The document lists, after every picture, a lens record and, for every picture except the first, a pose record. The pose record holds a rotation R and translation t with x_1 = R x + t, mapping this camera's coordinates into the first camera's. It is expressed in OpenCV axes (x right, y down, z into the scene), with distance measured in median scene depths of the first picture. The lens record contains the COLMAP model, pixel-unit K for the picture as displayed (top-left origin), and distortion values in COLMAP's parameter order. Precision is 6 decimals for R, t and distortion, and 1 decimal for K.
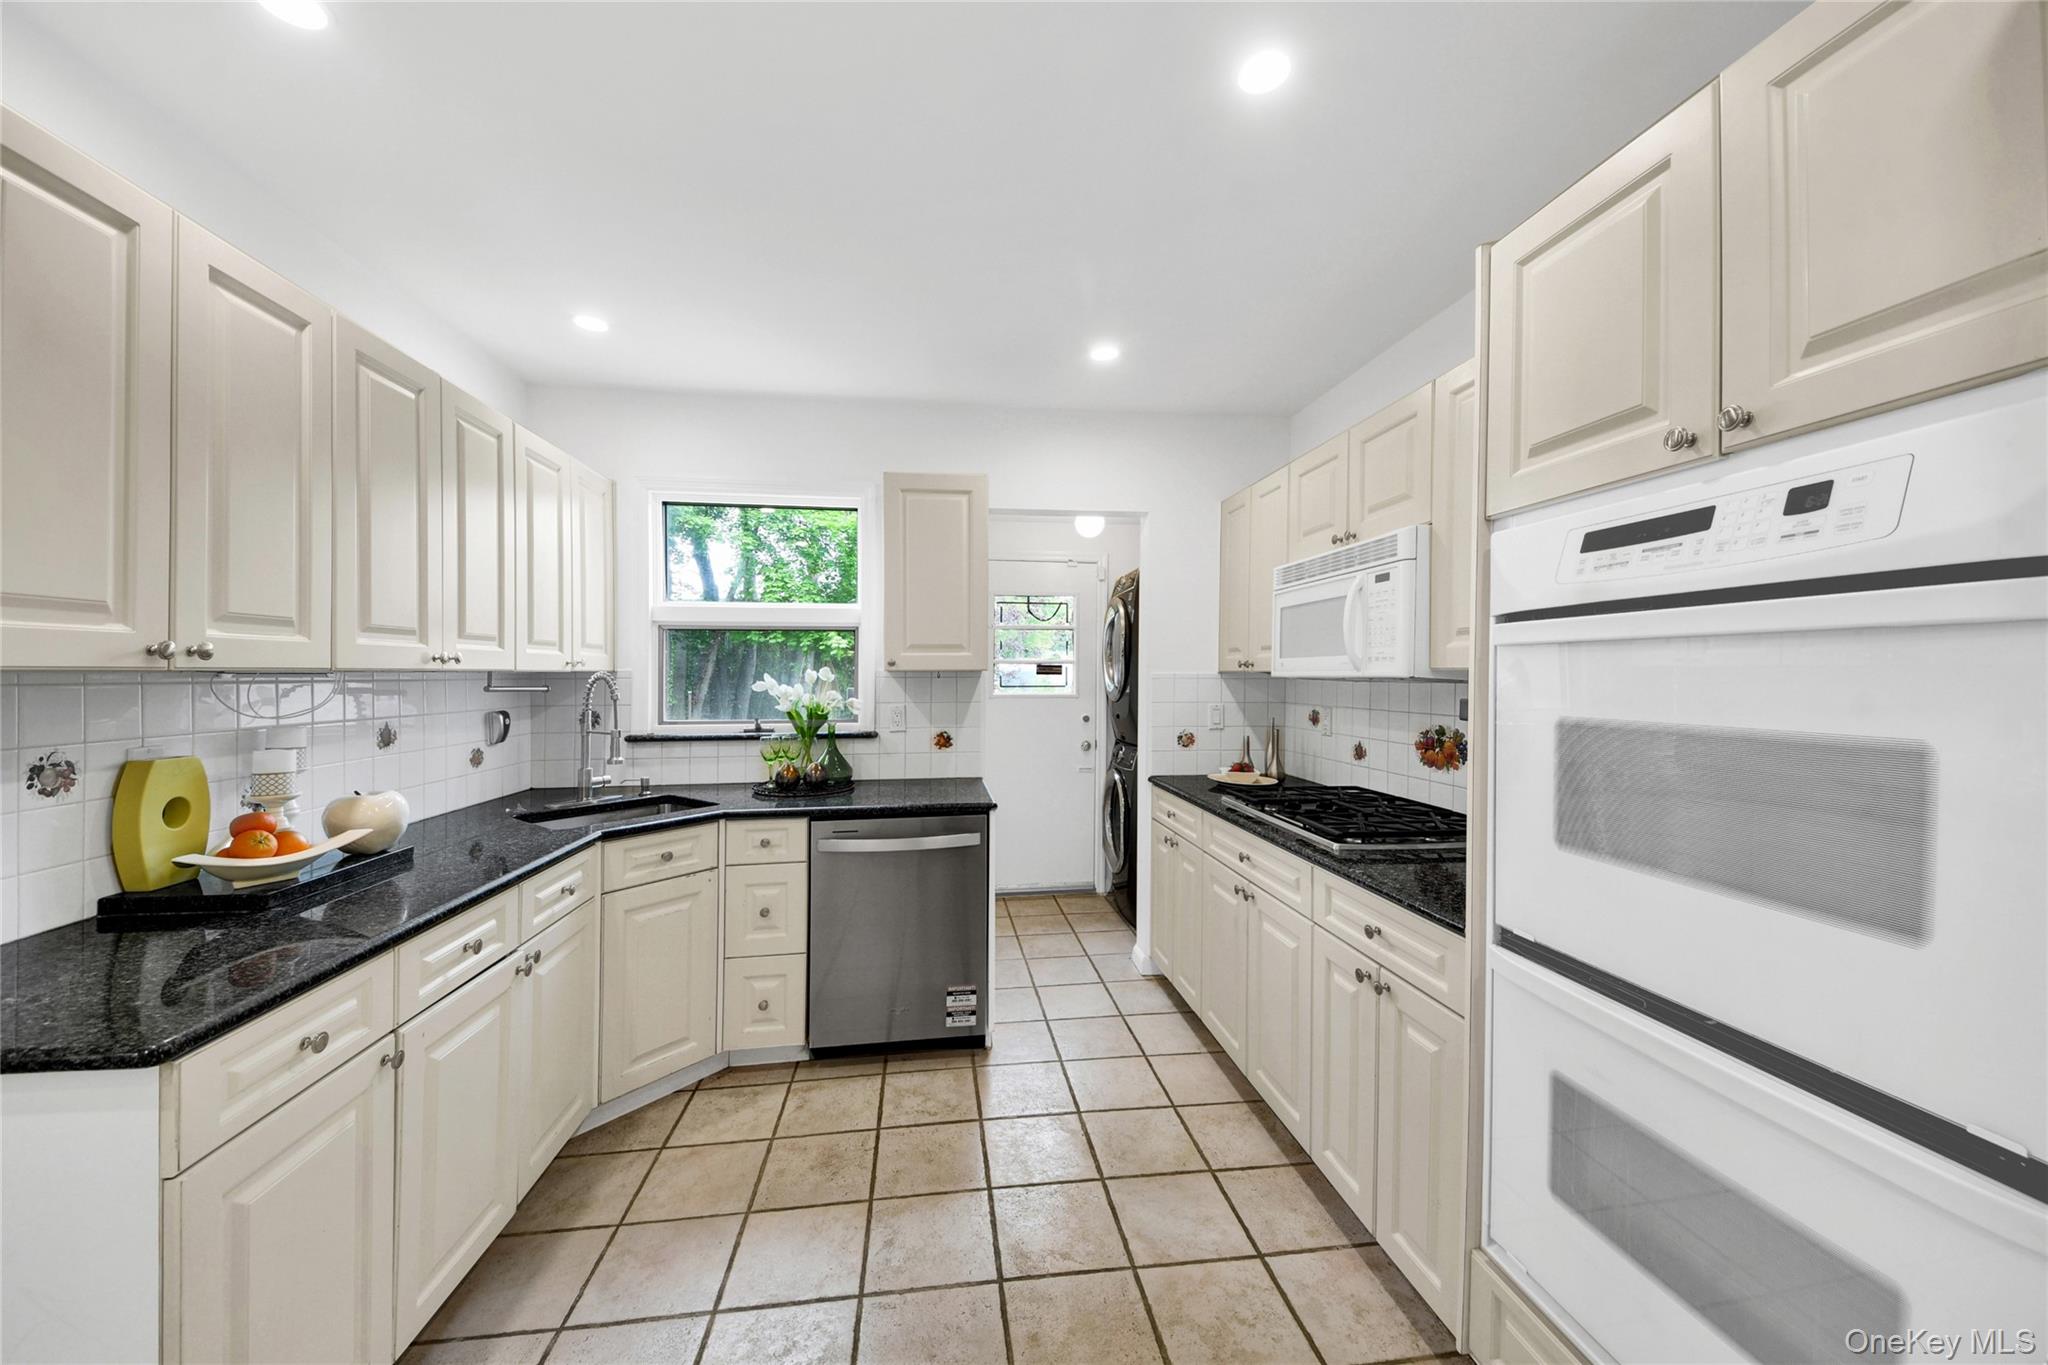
lens RADIAL K [[754.4, 0, 1040.1], [0, 754.4, 674.7], [0, 0, 1]] dist [-0.002916, -0.004688]
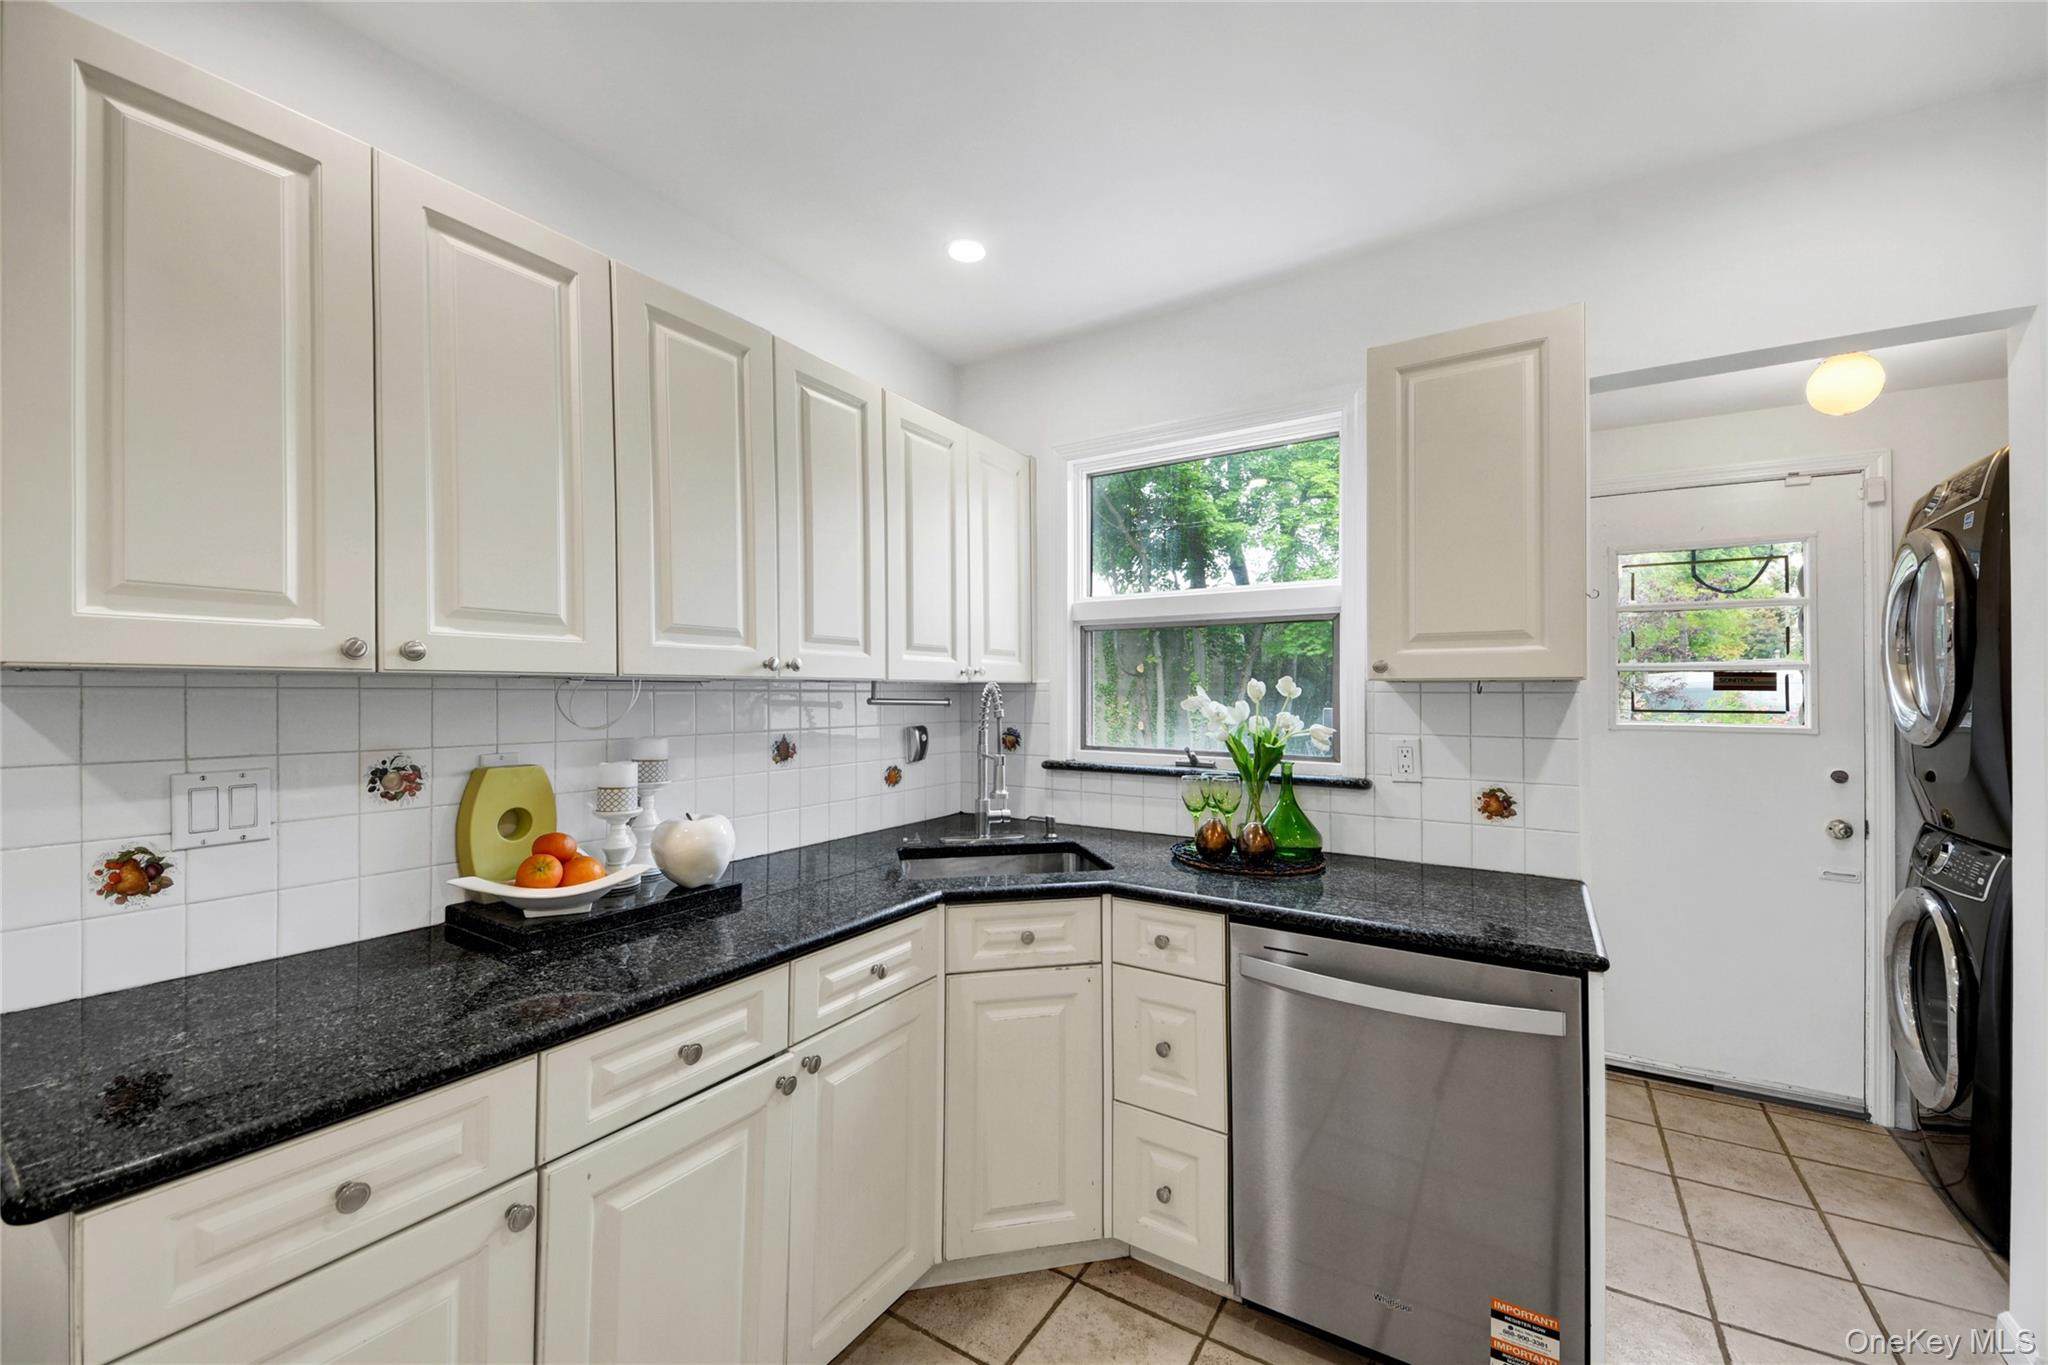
lens RADIAL K [[827.0, 0, 966.4], [0, 827.0, 658.5], [0, 0, 1]] dist [-0.001118, -0.006874]
pose [[0.739612, -0.020239, -0.672729, -0.004231], [-0.006303, 0.999296, -0.036993, 0.004738], [0.673004, 0.031600, 0.738964, 0.370781]]
